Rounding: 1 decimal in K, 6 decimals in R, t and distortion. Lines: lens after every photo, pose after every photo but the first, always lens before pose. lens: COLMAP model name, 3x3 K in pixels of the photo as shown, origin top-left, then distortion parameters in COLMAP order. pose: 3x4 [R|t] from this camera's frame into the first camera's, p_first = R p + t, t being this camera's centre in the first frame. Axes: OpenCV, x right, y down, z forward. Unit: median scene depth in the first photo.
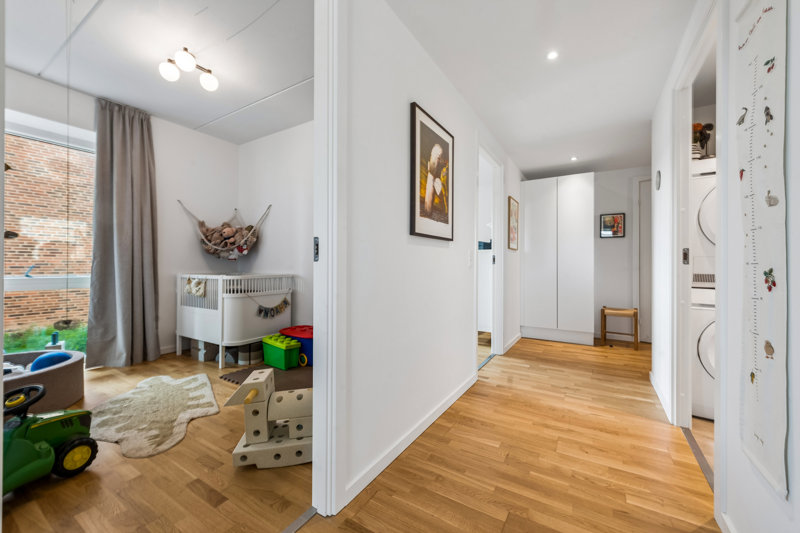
lens RADIAL K [[320.4, 0, 404.2], [0, 320.4, 264.4], [0, 0, 1]] dist [0.008844, -0.002084]
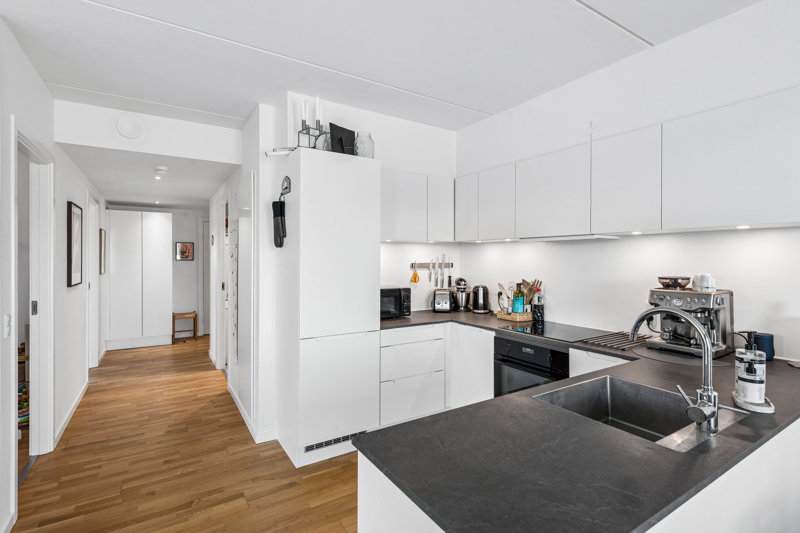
lens RADIAL K [[387.8, 0, 402.0], [0, 387.8, 256.1], [0, 0, 1]] dist [0.006175, -0.001453]
pose [[0.450066, 0.001124, 0.892995, -0.204032], [0.001260, 0.999997, -0.001894, -0.051770], [-0.892994, 0.001977, 0.450063, -0.280087]]
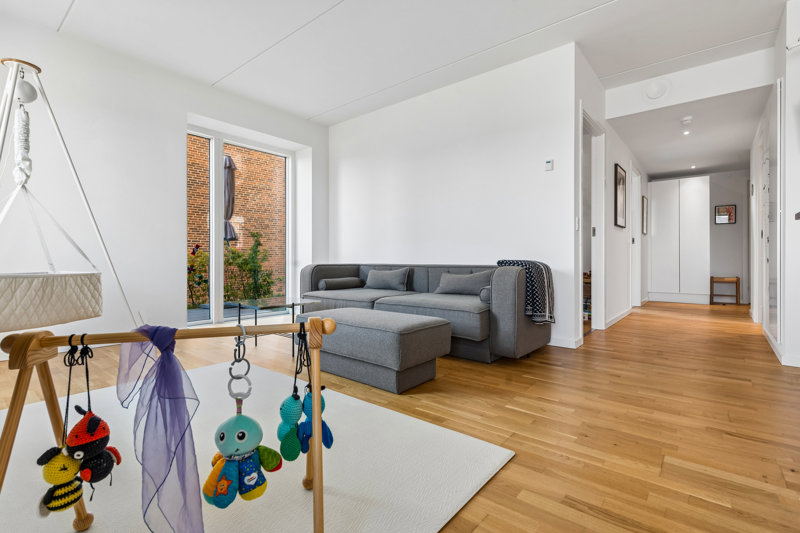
lens RADIAL K [[378.3, 0, 400.7], [0, 378.3, 259.2], [0, 0, 1]] dist [0.005289, -0.001218]
pose [[0.989064, -0.002638, -0.147461, -0.224748], [0.003124, 0.999990, 0.003066, 0.026972], [0.147451, -0.003493, 0.989063, -0.376873]]
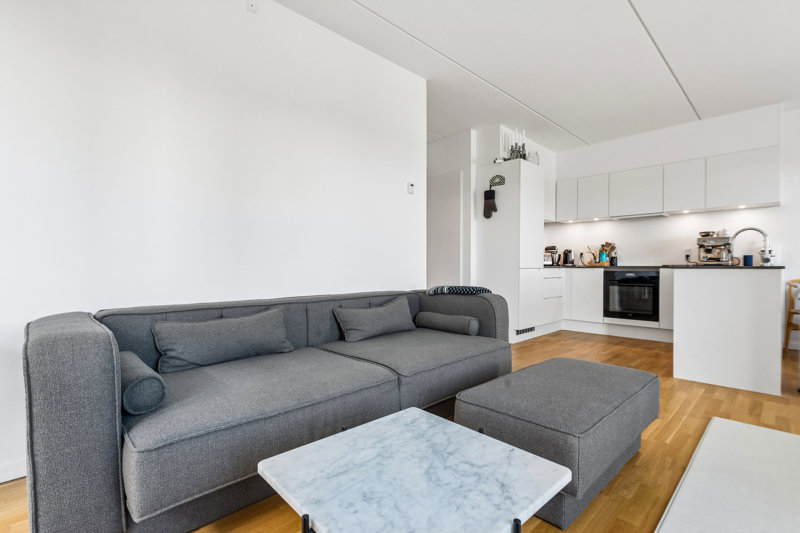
lens RADIAL K [[378.3, 0, 397.9], [0, 378.3, 272.3], [0, 0, 1]] dist [0.005289, -0.001218]
pose [[0.258697, -0.018516, 0.965781, -0.522003], [0.000961, 0.999821, 0.018912, 0.009535], [-0.965958, -0.003964, 0.258669, -0.039407]]
